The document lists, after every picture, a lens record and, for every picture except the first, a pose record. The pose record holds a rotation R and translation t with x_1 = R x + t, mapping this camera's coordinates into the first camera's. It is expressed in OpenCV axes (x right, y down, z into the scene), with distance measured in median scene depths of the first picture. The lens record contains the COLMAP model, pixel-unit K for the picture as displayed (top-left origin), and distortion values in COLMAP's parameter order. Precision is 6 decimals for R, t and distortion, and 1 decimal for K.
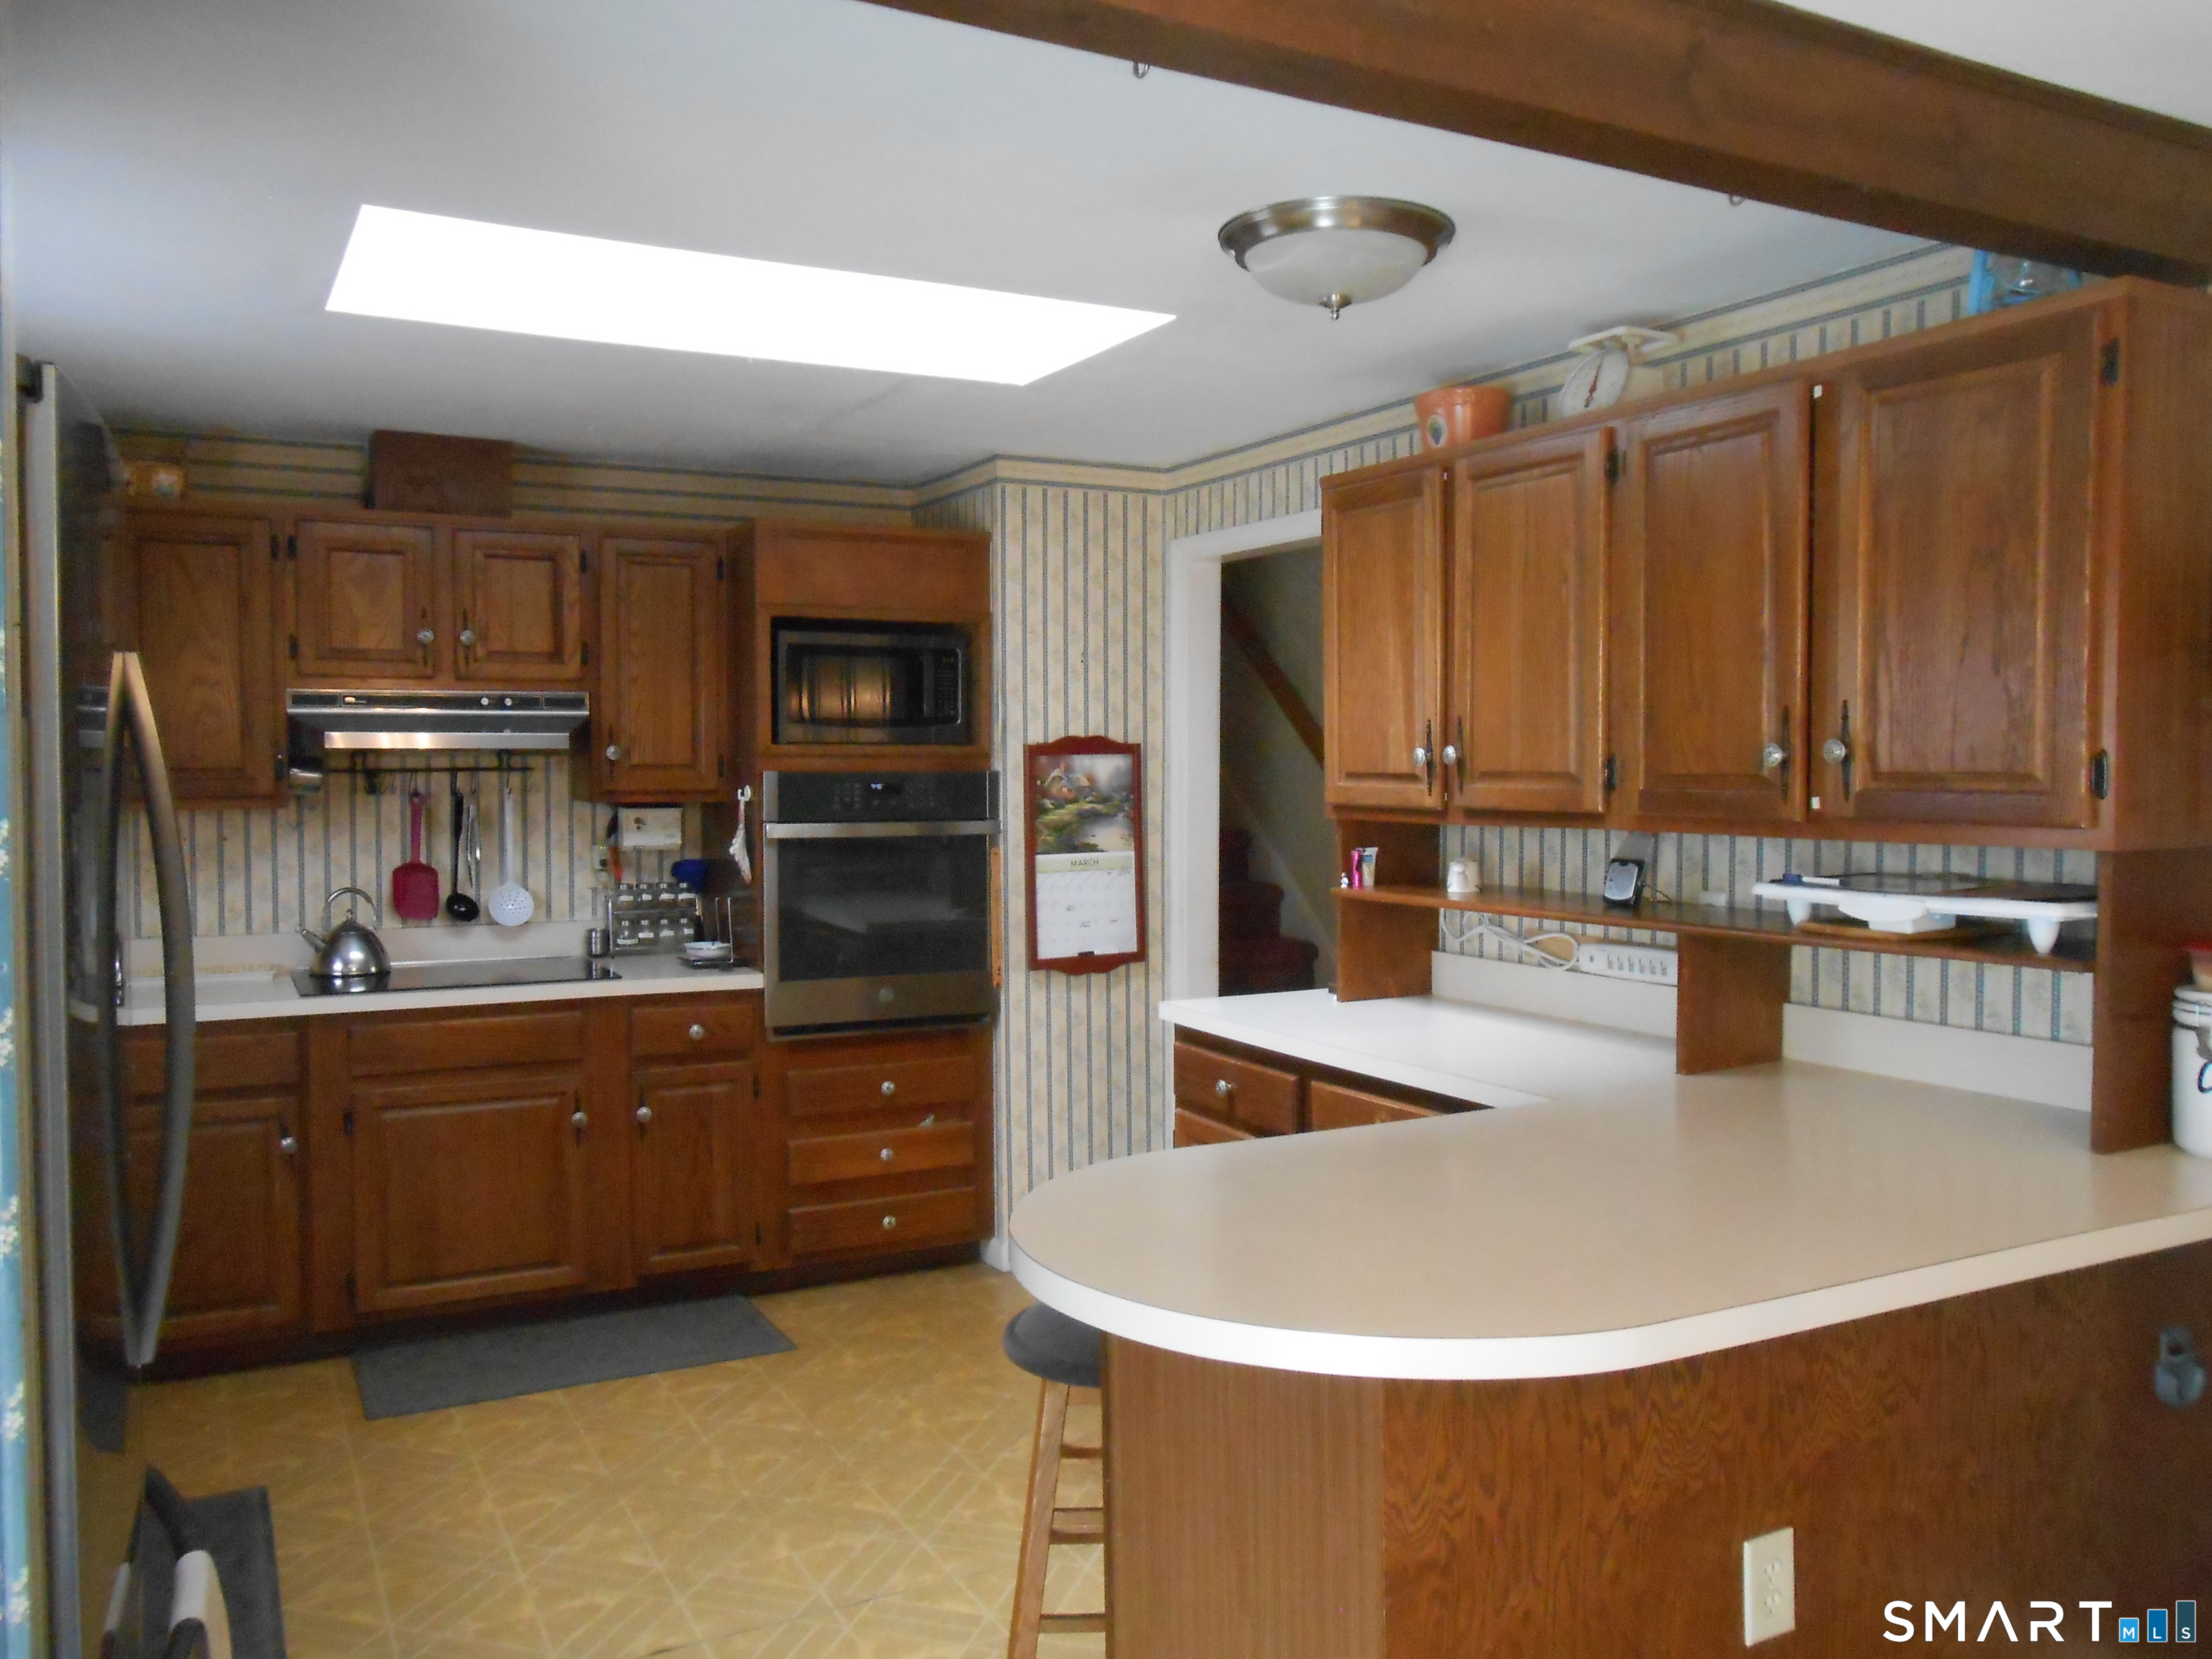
lens RADIAL K [[1743.0, 0, 1105.0], [0, 1743.0, 820.9], [0, 0, 1]] dist [0.005125, -0.002411]
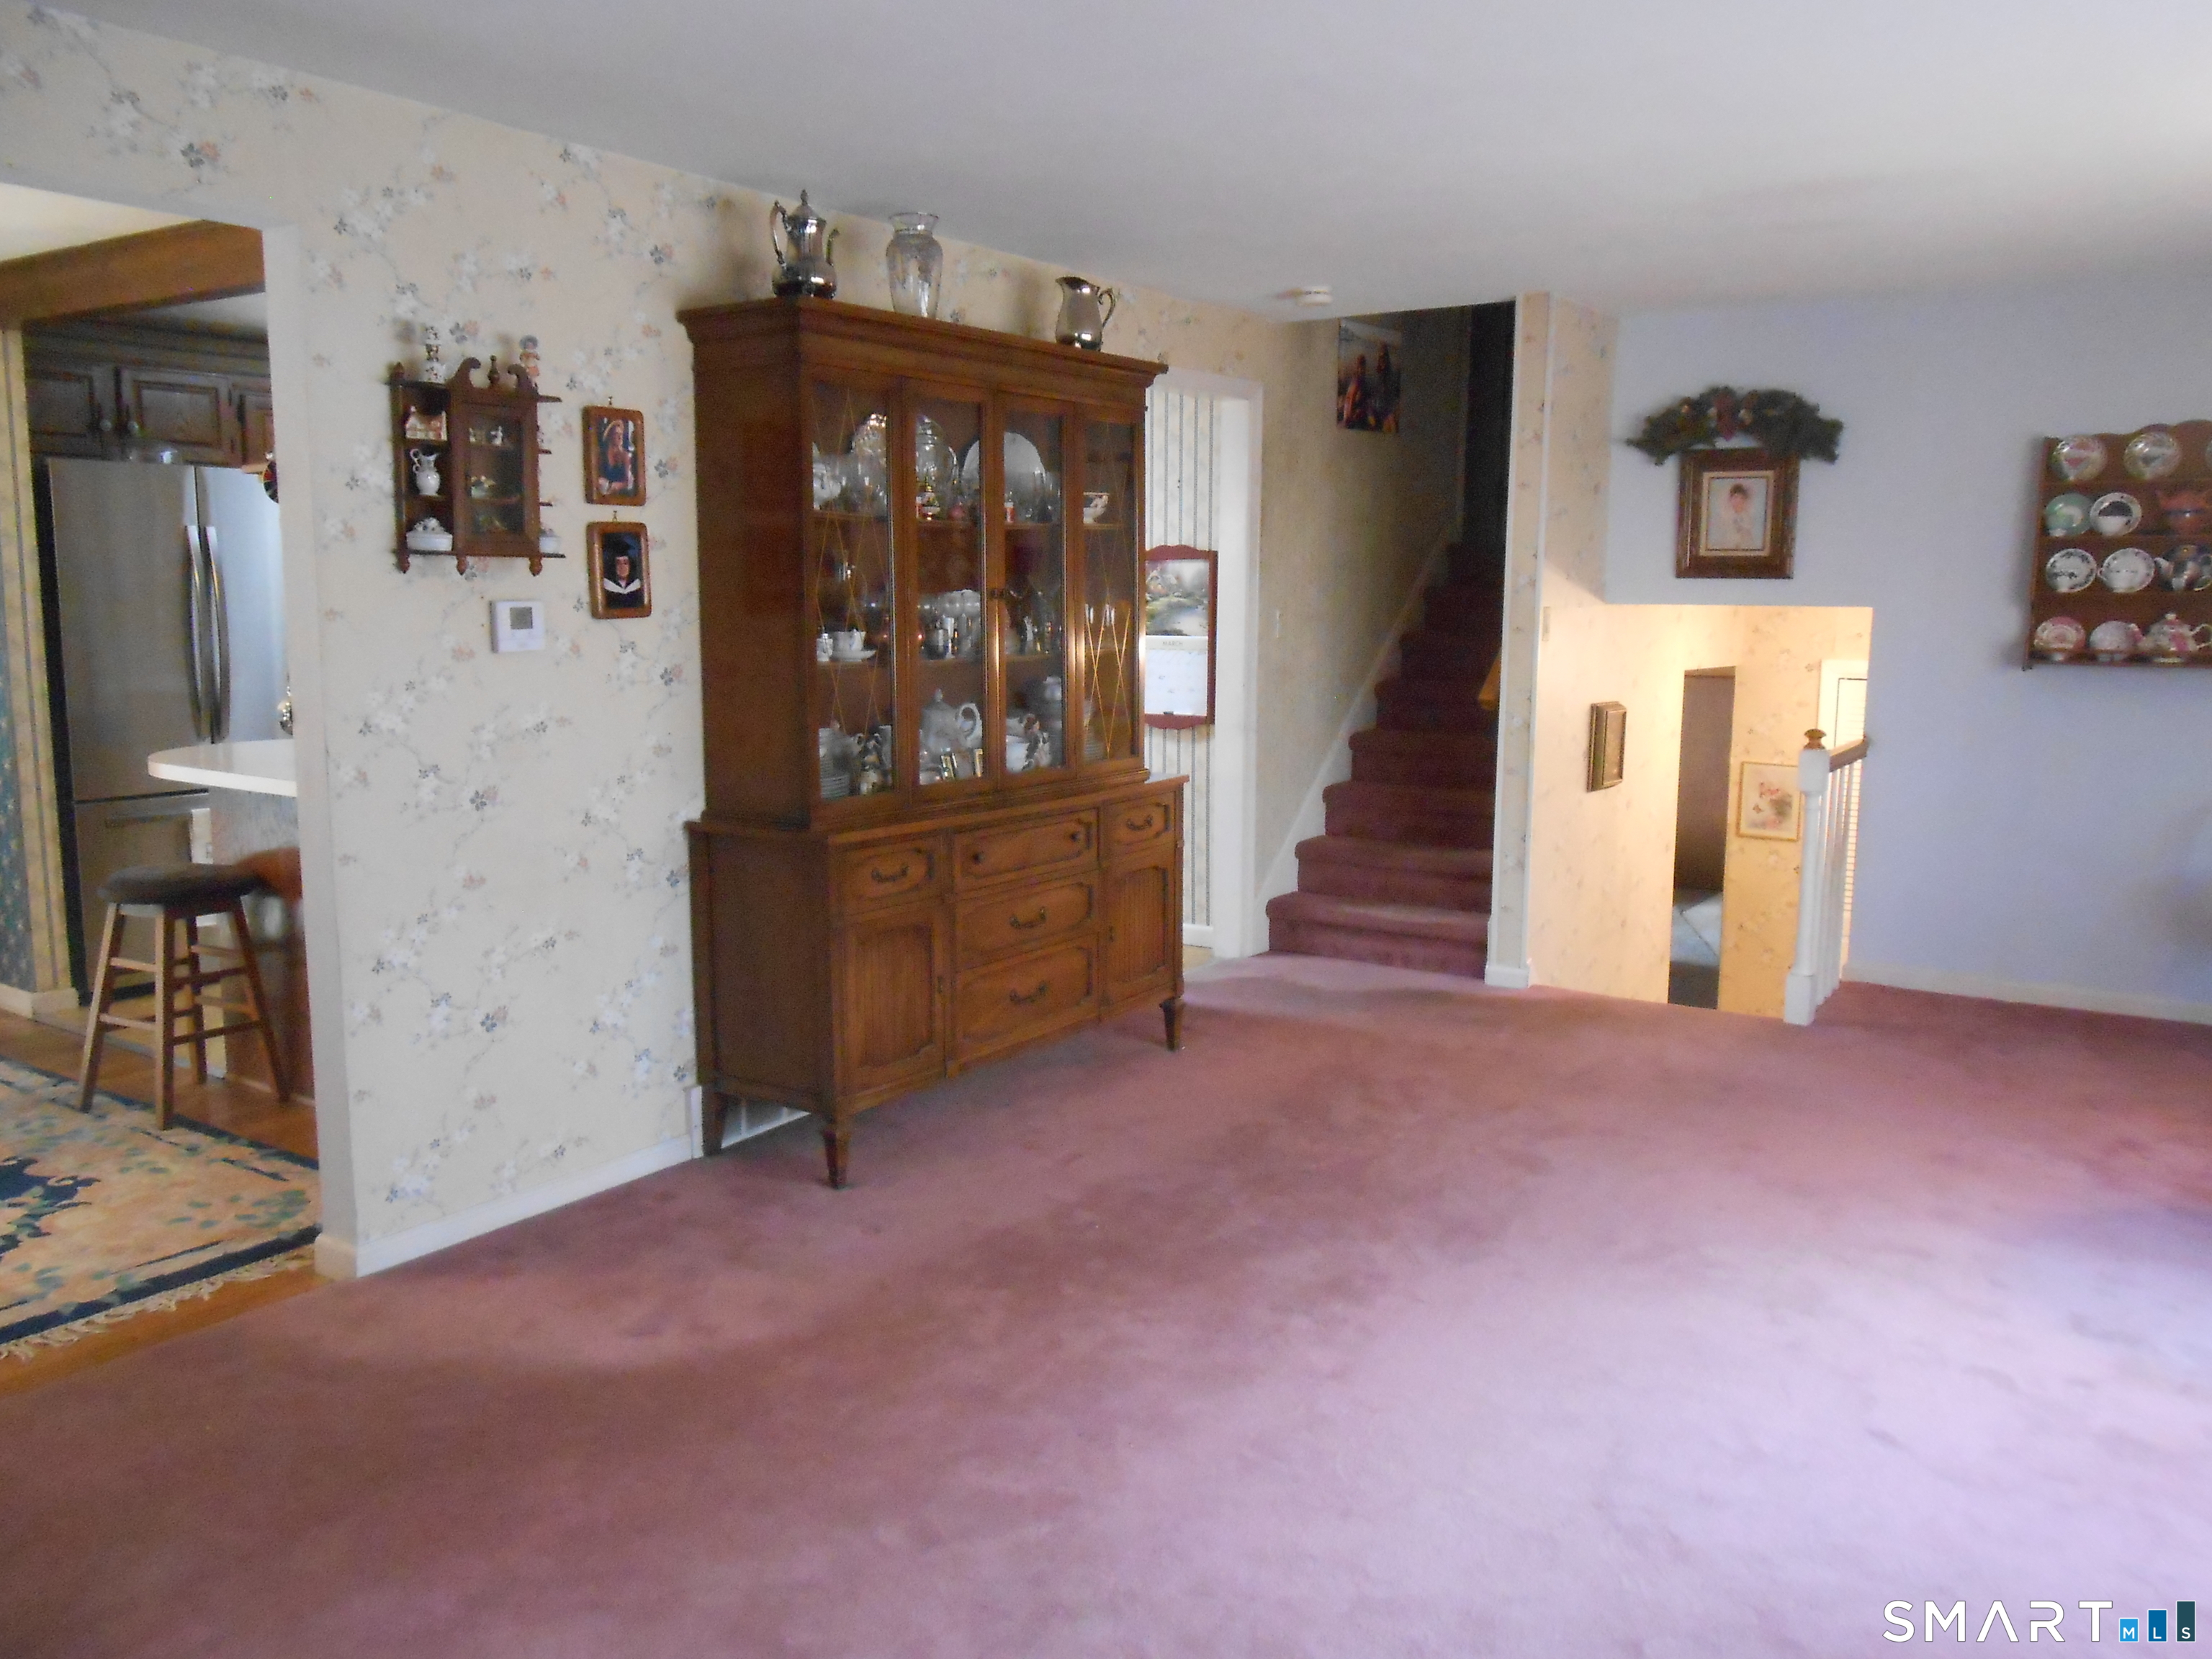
lens RADIAL K [[1777.6, 0, 1102.8], [0, 1777.6, 801.0], [0, 0, 1]] dist [-0.004641, 0.000621]
pose [[0.443498, 0.109818, -0.889522, 1.160443], [-0.031601, 0.993764, 0.106932, 0.000588], [0.895718, -0.019314, 0.444203, 0.361253]]
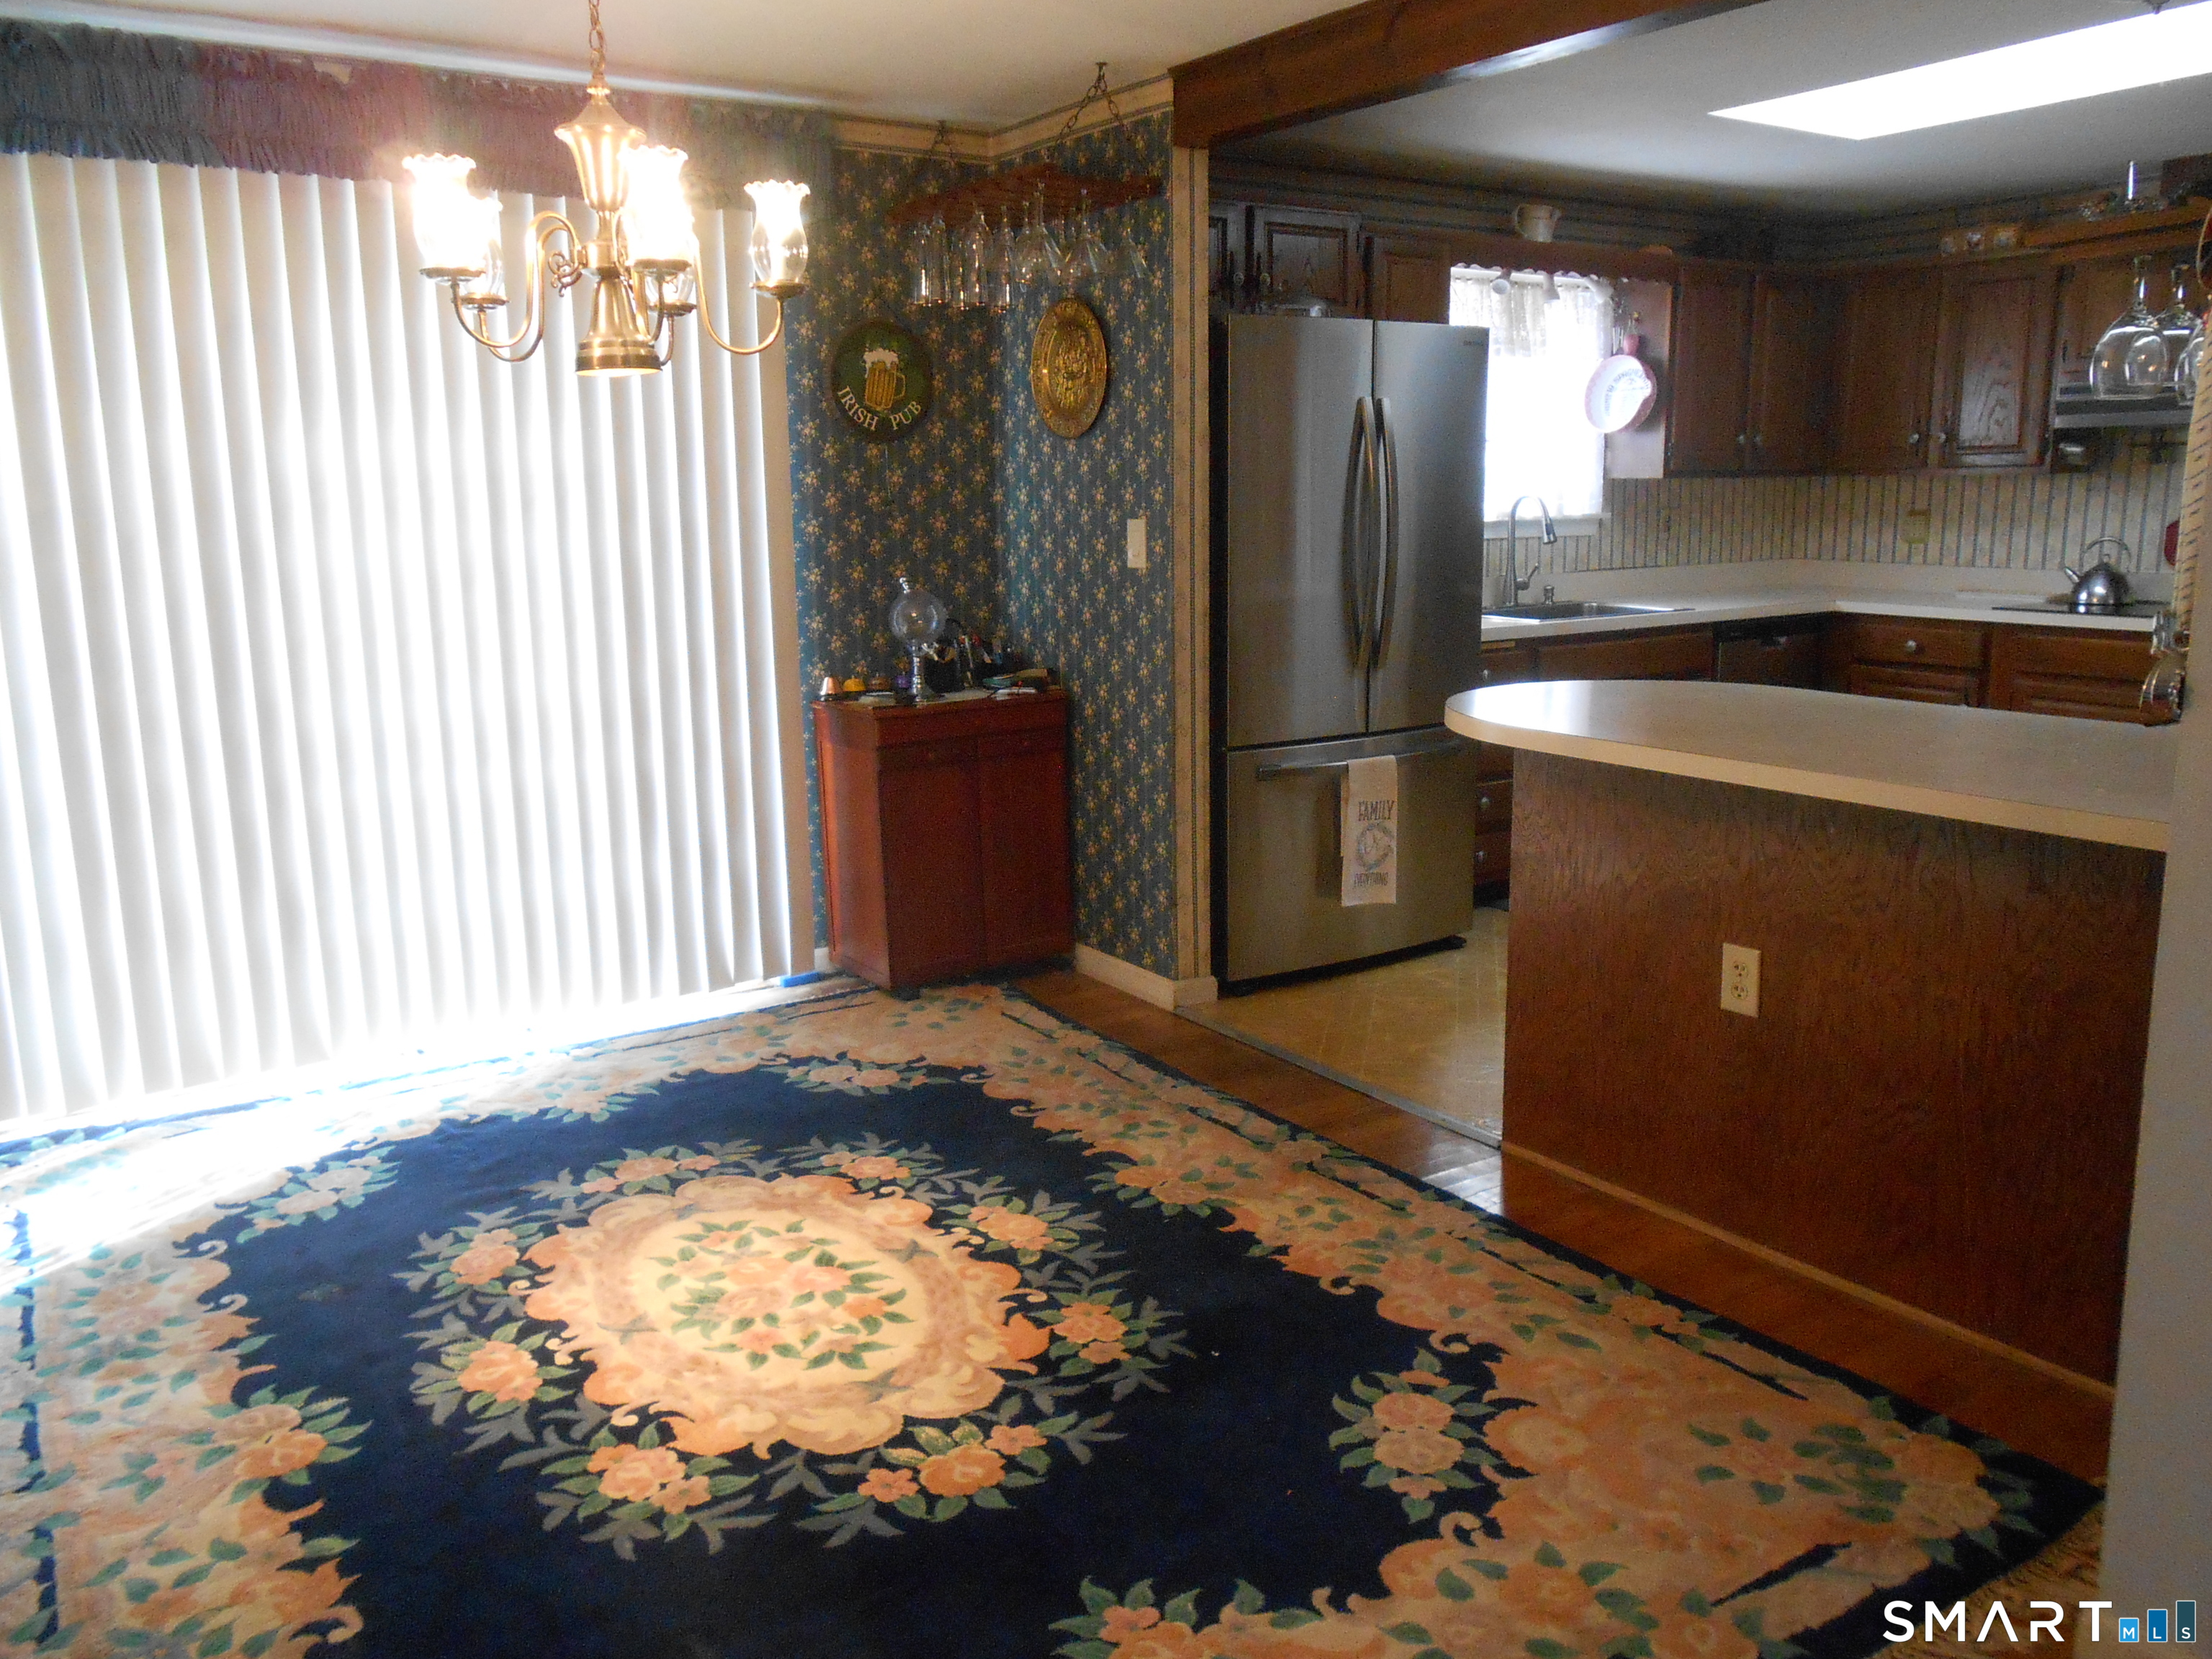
lens RADIAL K [[1721.9, 0, 1103.9], [0, 1721.9, 825.0], [0, 0, 1]] dist [-0.058395, 0.101033]
pose [[0.096556, 0.195303, -0.975978, 0.724617], [-0.011553, 0.980714, 0.195108, 0.008553], [0.995260, -0.007563, 0.096950, 0.124997]]
